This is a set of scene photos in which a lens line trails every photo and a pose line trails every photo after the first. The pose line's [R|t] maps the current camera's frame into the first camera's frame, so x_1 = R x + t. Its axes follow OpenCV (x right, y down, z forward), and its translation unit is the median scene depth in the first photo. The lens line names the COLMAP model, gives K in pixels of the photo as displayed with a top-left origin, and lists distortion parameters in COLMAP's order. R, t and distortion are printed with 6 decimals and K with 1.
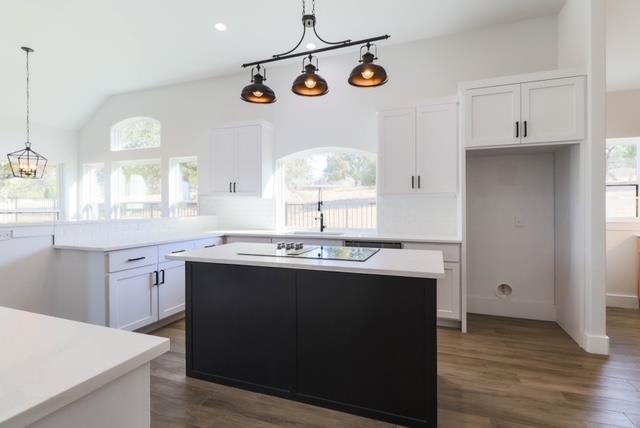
lens RADIAL K [[299.6, 0, 322.1], [0, 299.6, 210.2], [0, 0, 1]] dist [0.014750, -0.006492]
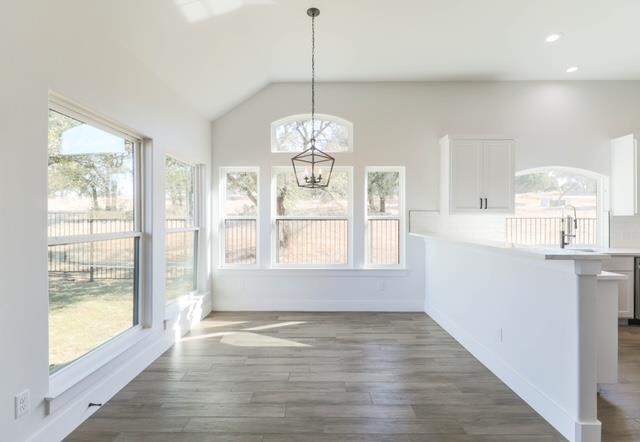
lens RADIAL K [[309.4, 0, 315.4], [0, 309.4, 218.7], [0, 0, 1]] dist [0.006716, -0.003978]
pose [[0.941476, 0.001257, 0.337078, -1.011982], [0.003779, 0.999891, -0.014283, -0.015454], [-0.337059, 0.014721, 0.941368, 0.243946]]
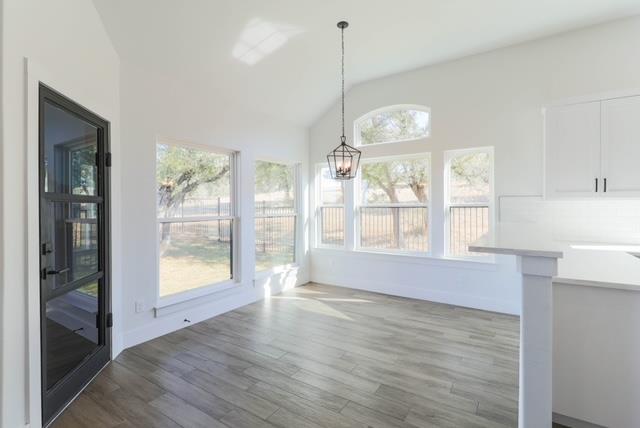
lens RADIAL K [[299.6, 0, 319.7], [0, 299.6, 205.2], [0, 0, 1]] dist [0.014750, -0.006492]
pose [[0.976207, -0.004423, -0.216796, -0.716032], [0.000379, 0.999825, -0.018694, -0.014282], [0.216841, 0.018167, 0.976038, 0.150872]]
